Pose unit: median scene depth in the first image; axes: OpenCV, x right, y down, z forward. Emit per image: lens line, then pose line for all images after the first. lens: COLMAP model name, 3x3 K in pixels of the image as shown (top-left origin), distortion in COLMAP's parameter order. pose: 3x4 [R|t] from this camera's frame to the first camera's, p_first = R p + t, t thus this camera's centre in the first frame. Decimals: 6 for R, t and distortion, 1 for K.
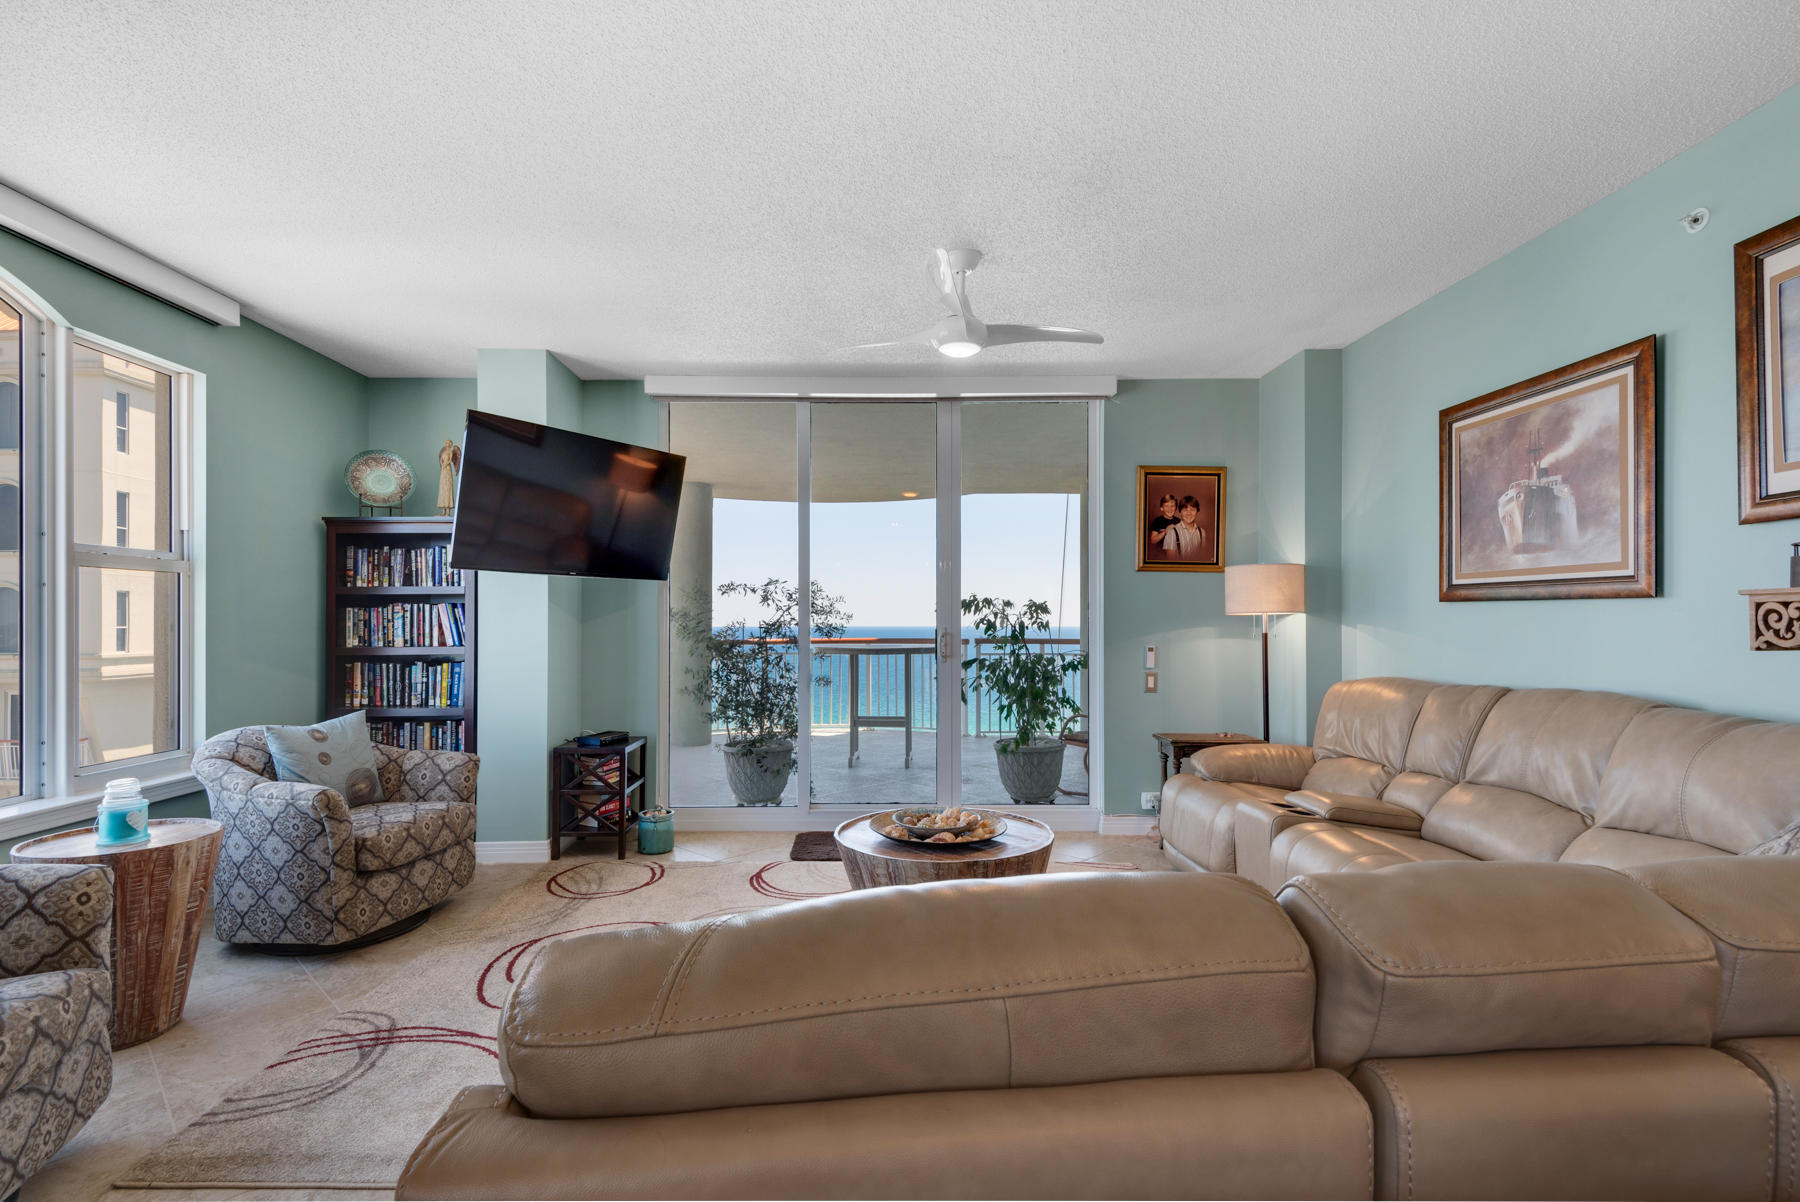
lens RADIAL K [[824.9, 0, 895.6], [0, 824.9, 625.7], [0, 0, 1]] dist [0.017955, -0.007421]
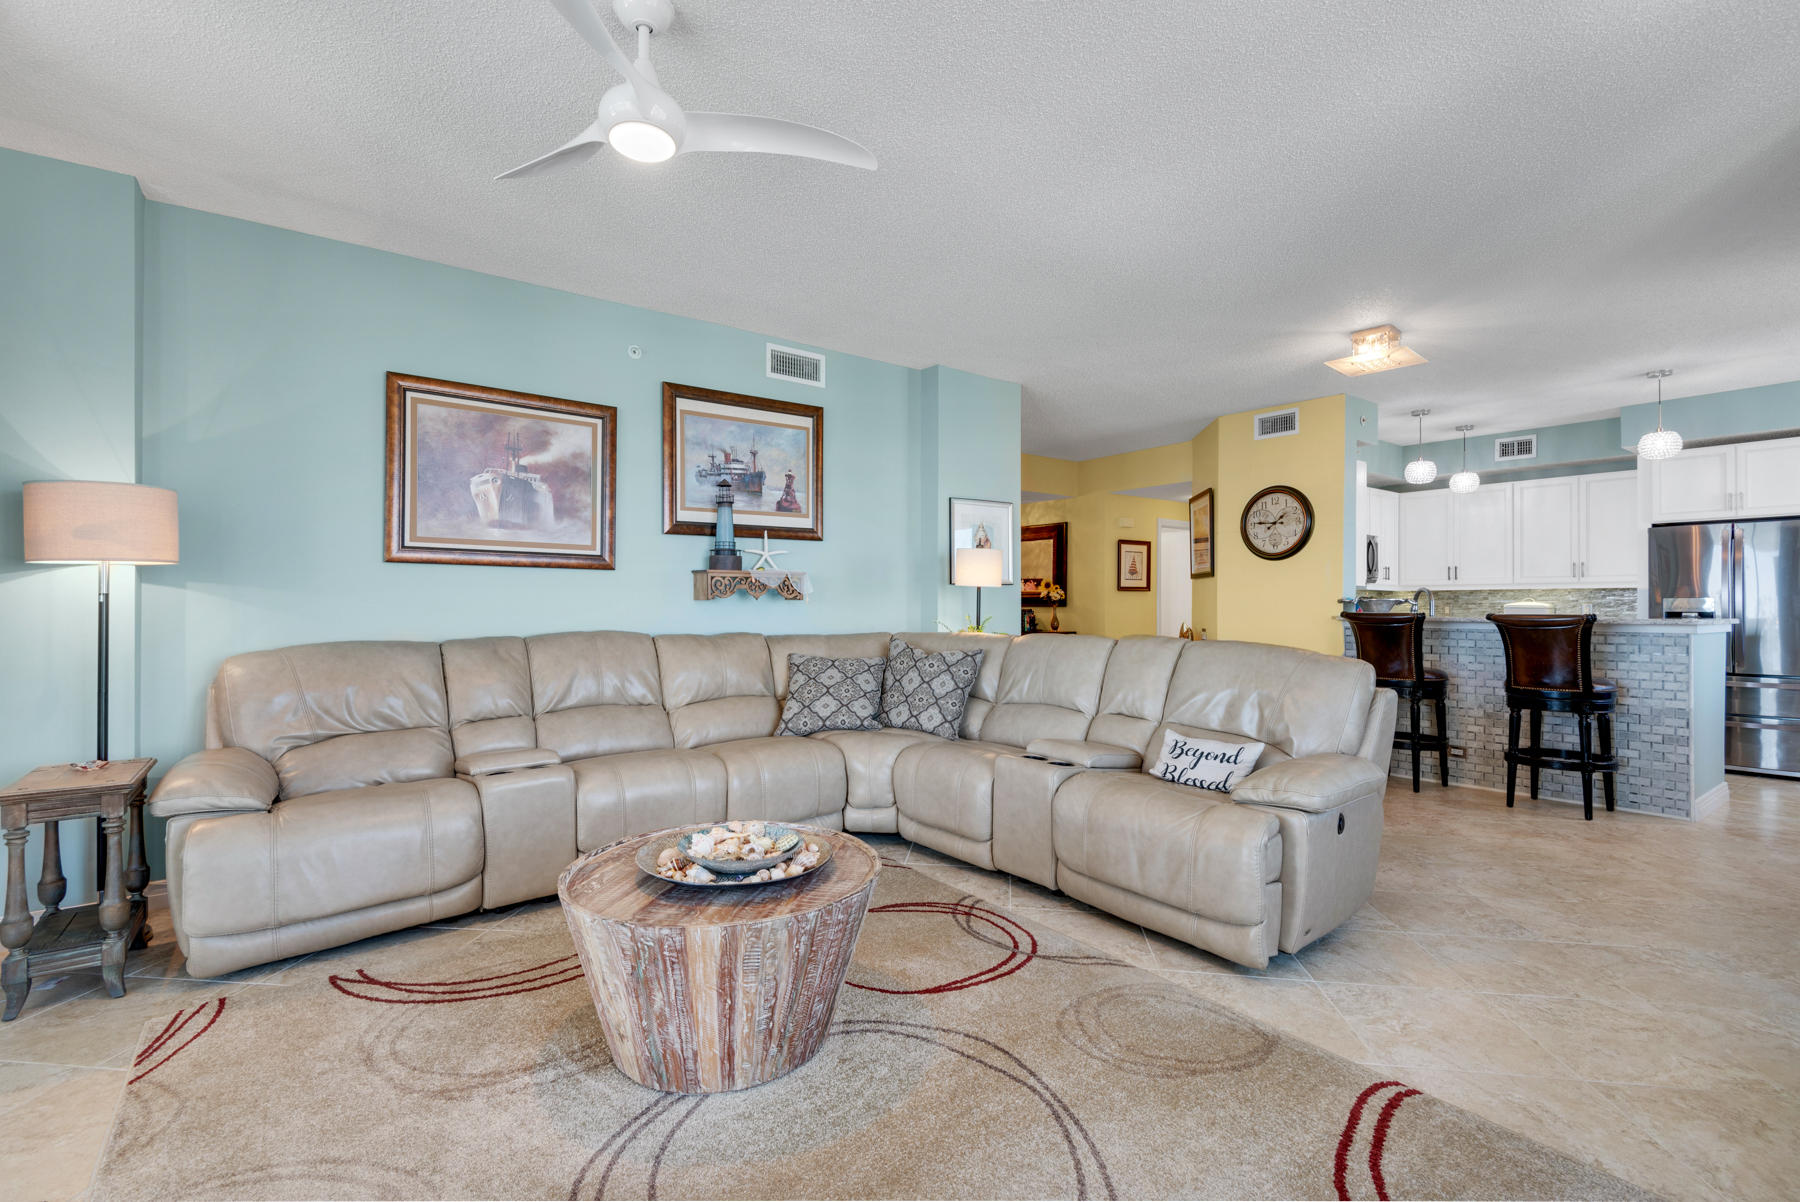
lens RADIAL K [[824.9, 0, 905.8], [0, 824.9, 597.6], [0, 0, 1]] dist [0.017955, -0.007421]
pose [[-0.586925, 0.003416, 0.809634, -0.500964], [0.002349, 0.999994, -0.002516, 0.017259], [-0.809638, 0.000425, -0.586929, 1.041383]]
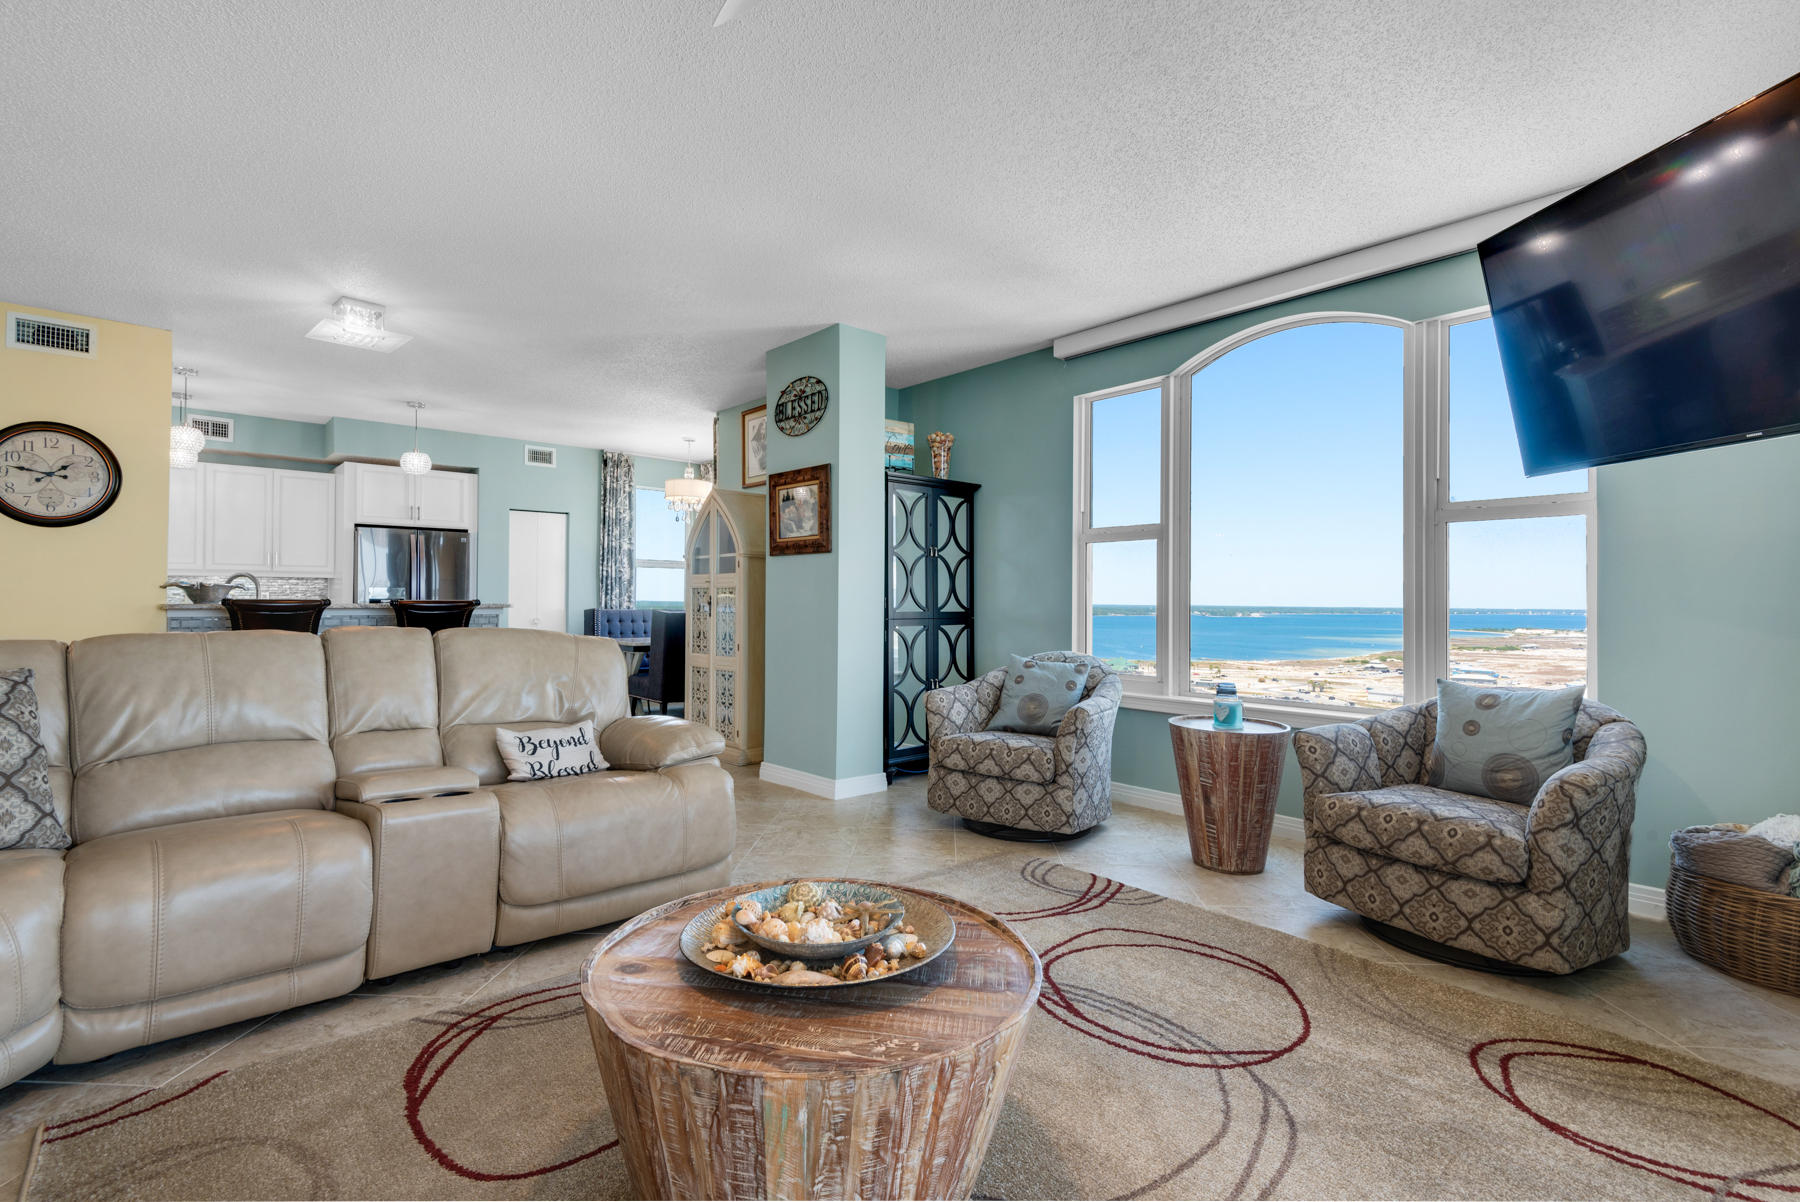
lens RADIAL K [[824.9, 0, 886.6], [0, 824.9, 588.8], [0, 0, 1]] dist [0.017955, -0.007421]
pose [[-0.767497, -0.014528, -0.640888, 0.279276], [-0.009757, 0.999892, -0.010982, 0.029276], [0.640979, -0.002176, -0.767555, 1.136630]]
